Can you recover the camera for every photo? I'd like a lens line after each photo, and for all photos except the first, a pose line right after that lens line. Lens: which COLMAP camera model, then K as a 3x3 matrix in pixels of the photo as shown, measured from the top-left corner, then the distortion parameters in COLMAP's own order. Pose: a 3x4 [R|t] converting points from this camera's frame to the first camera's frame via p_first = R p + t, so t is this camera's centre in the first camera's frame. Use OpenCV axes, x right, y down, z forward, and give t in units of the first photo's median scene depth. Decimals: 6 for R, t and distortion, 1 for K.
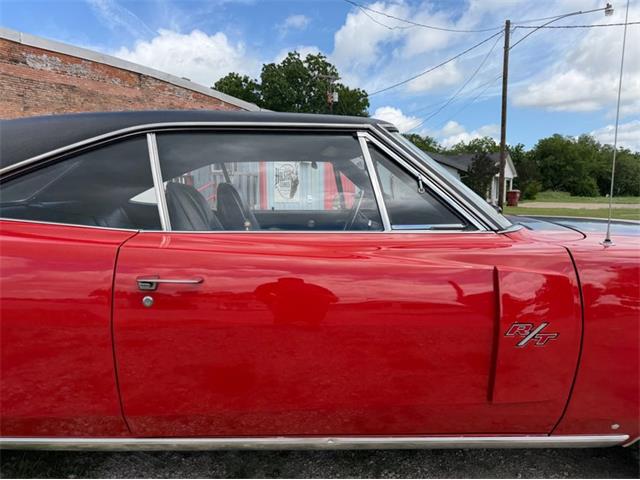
lens RADIAL K [[453.9, 0, 309.4], [0, 453.9, 247.2], [0, 0, 1]] dist [0.033933, -0.050381]
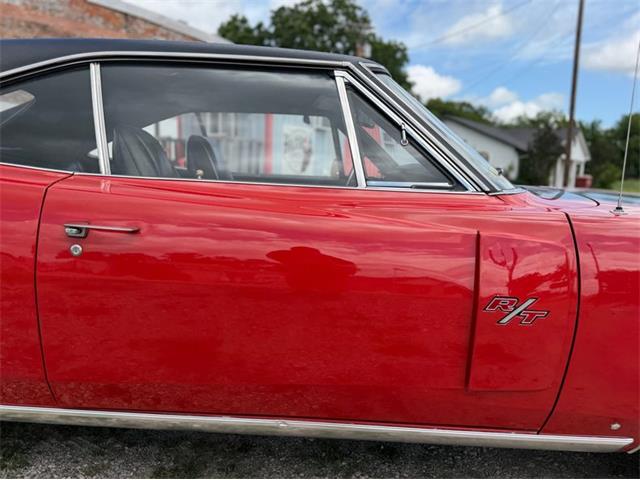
lens RADIAL K [[555.4, 0, 311.5], [0, 555.4, 247.7], [0, 0, 1]] dist [0.049201, -0.086549]
pose [[0.998489, 0.046480, -0.029323, 0.009854], [-0.045879, 0.998729, 0.020846, 0.005287], [0.030255, -0.019469, 0.999353, -0.004890]]
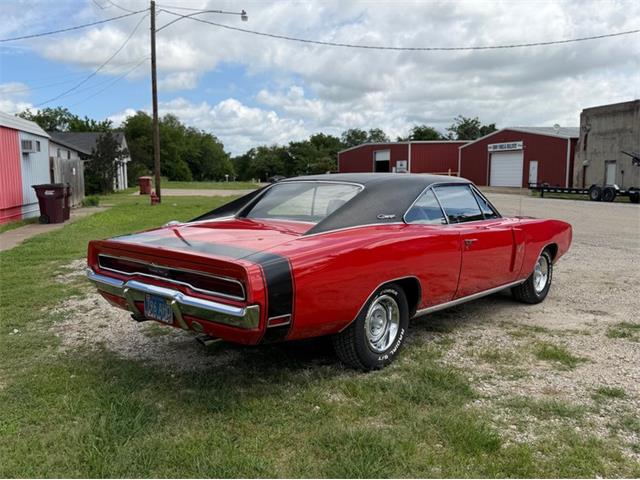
lens RADIAL K [[555.9, 0, 324.8], [0, 555.9, 251.1], [0, 0, 1]] dist [0.080240, -0.151972]
pose [[0.676220, -0.093242, 0.730775, -0.270708], [0.081203, 0.995348, 0.051859, -0.009689], [-0.732210, 0.024273, 0.680646, -0.058995]]
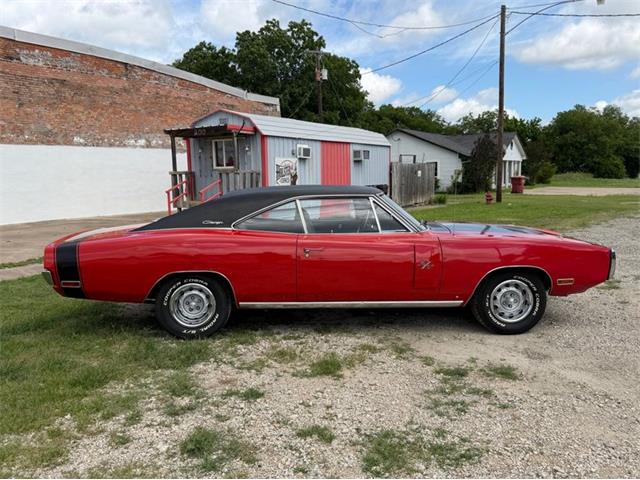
lens RADIAL K [[555.9, 0, 309.8], [0, 555.9, 240.7], [0, 0, 1]] dist [0.080240, -0.151972]
pose [[0.999227, -0.014165, 0.036658, -0.035294], [0.014178, 0.999899, -0.000081, 0.000726], [-0.036653, 0.000601, 0.999328, -0.219578]]
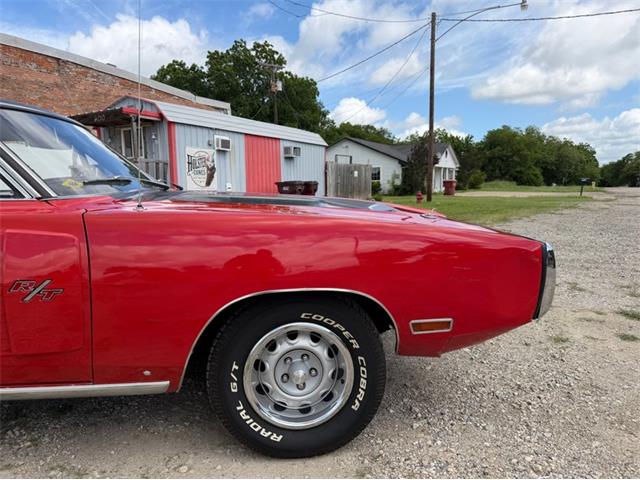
lens RADIAL K [[453.9, 0, 310.7], [0, 453.9, 248.2], [0, 0, 1]] dist [0.033933, -0.050381]
pose [[0.996628, -0.014648, 0.080739, 0.082623], [0.012874, 0.999665, 0.022447, 0.005729], [-0.081041, -0.021332, 0.996482, -0.011559]]
